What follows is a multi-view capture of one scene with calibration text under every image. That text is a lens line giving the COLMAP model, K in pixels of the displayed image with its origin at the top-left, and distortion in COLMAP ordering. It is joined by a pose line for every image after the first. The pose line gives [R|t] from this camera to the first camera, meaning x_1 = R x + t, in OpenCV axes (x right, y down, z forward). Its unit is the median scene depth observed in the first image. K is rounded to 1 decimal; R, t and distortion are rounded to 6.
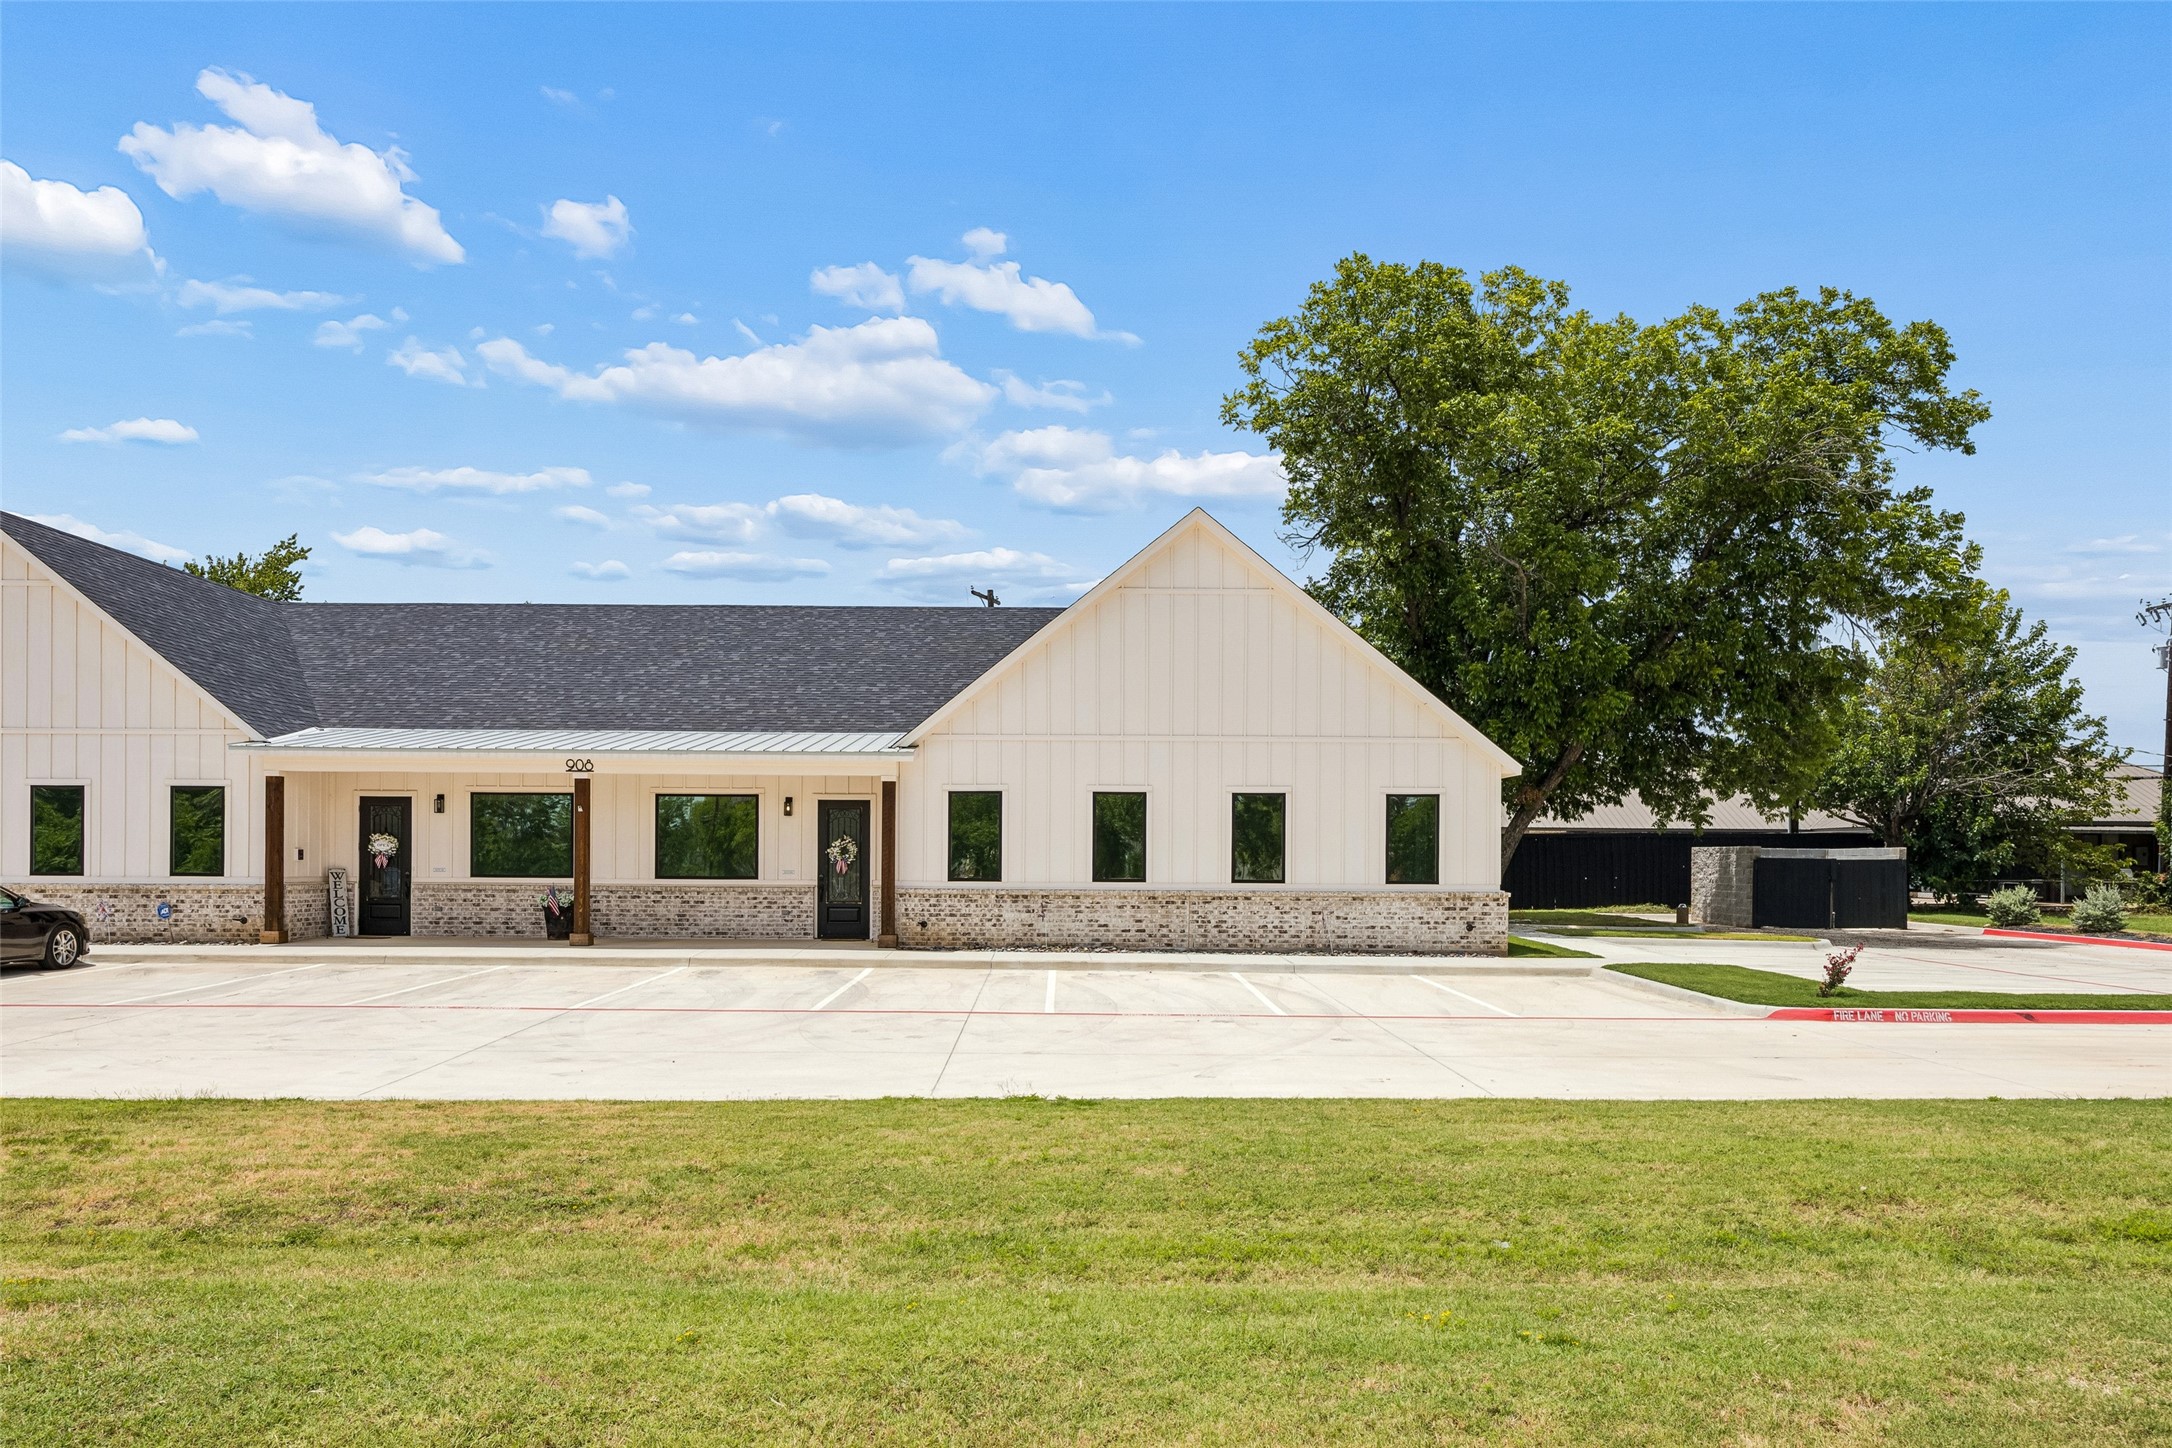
lens RADIAL K [[1496.1, 0, 1080.8], [0, 1496.1, 857.7], [0, 0, 1]] dist [-0.005817, 0.000521]
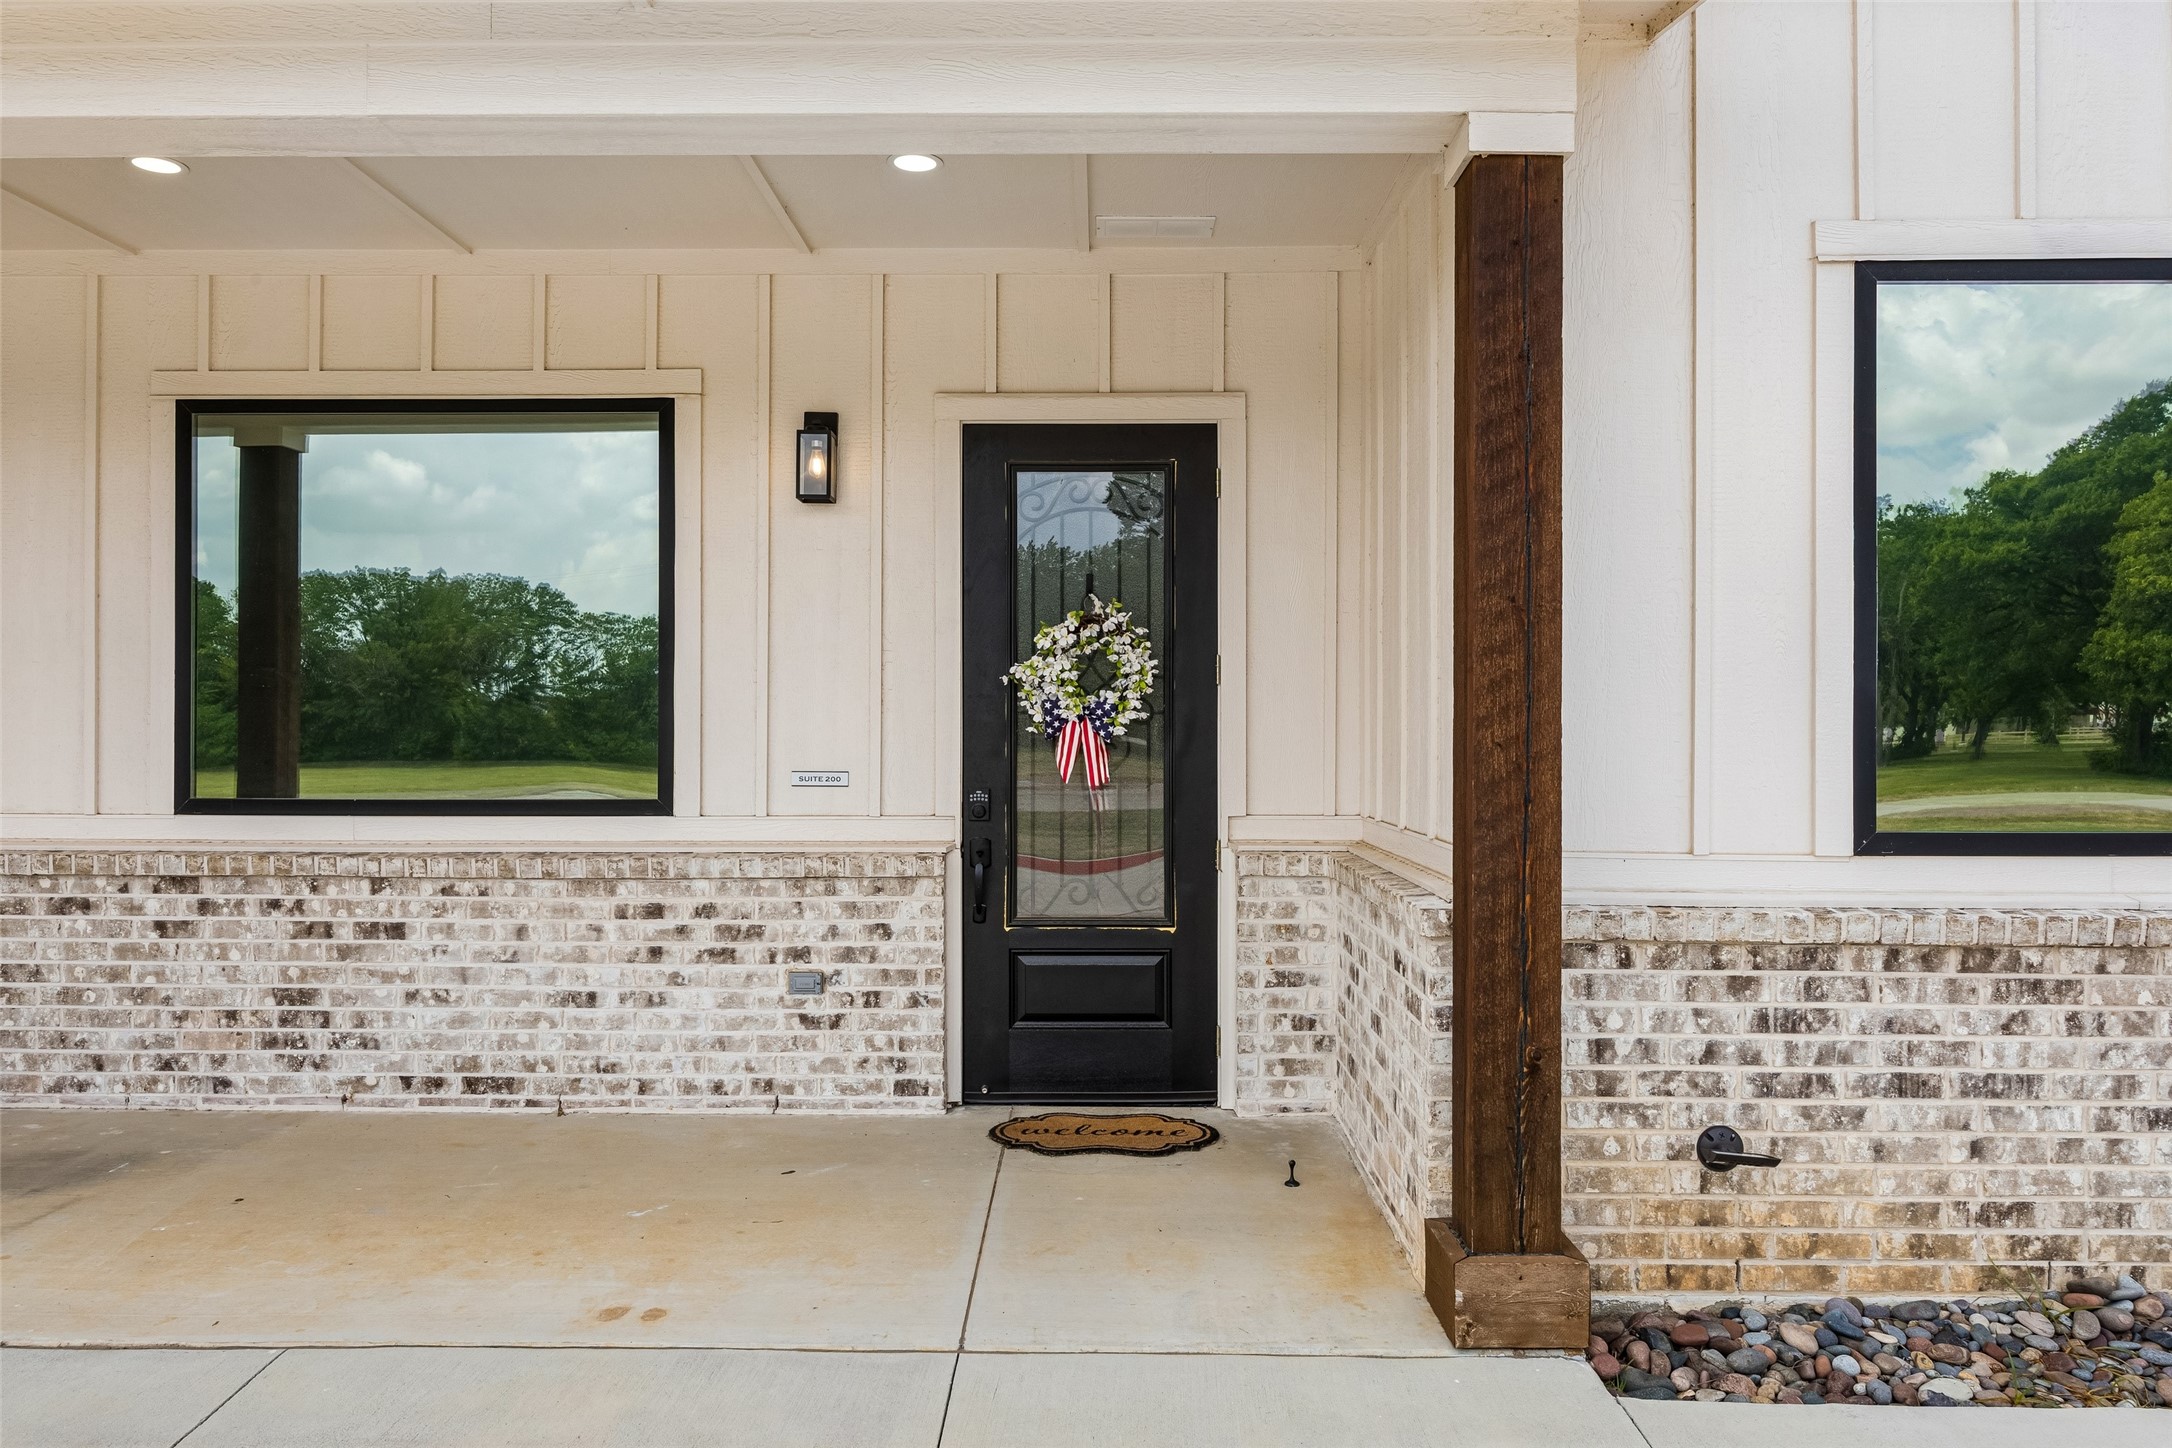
lens RADIAL K [[1445.1, 0, 1086.0], [0, 1445.1, 724.0], [0, 0, 1]] dist [-0.003500, 0.000223]
pose [[0.999586, -0.004146, -0.028456, -0.161768], [0.004292, 0.999978, 0.005076, 0.001378], [0.028434, -0.005196, 0.999582, 0.846999]]
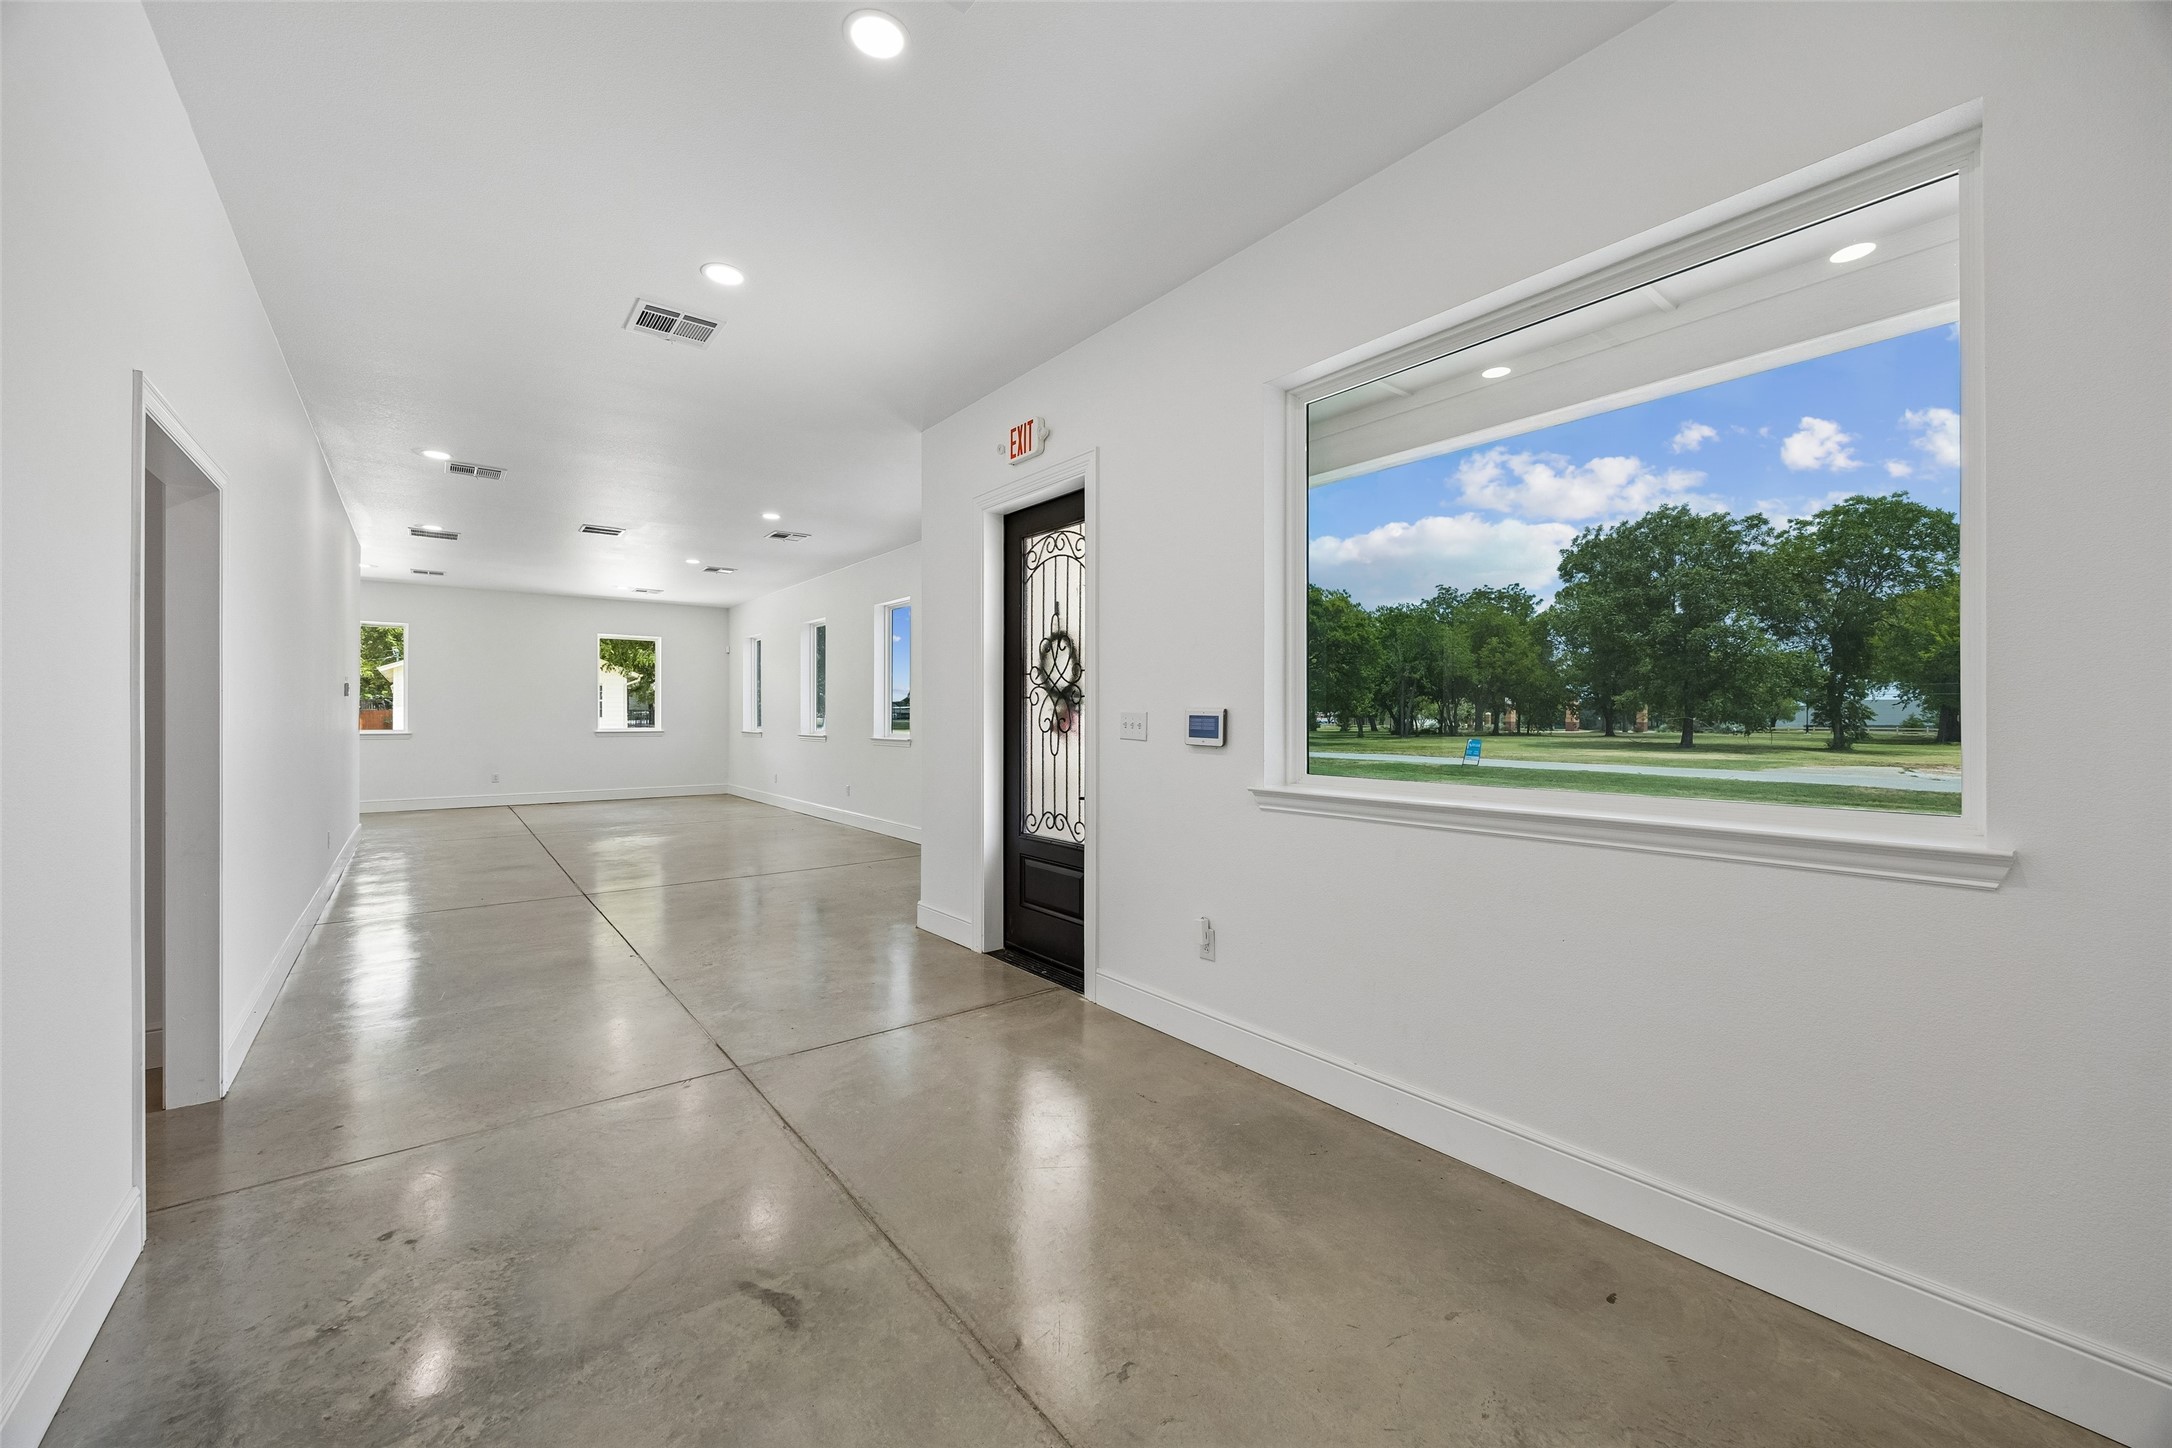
lens RADIAL K [[827.2, 0, 1083.1], [0, 827.2, 719.1], [0, 0, 1]] dist [-0.002451, -0.000360]
pose [[0.612674, -0.003536, -0.790328, -0.027549], [0.004074, 0.999991, -0.001316, 0.005545], [0.790325, -0.002414, 0.612682, 0.955936]]
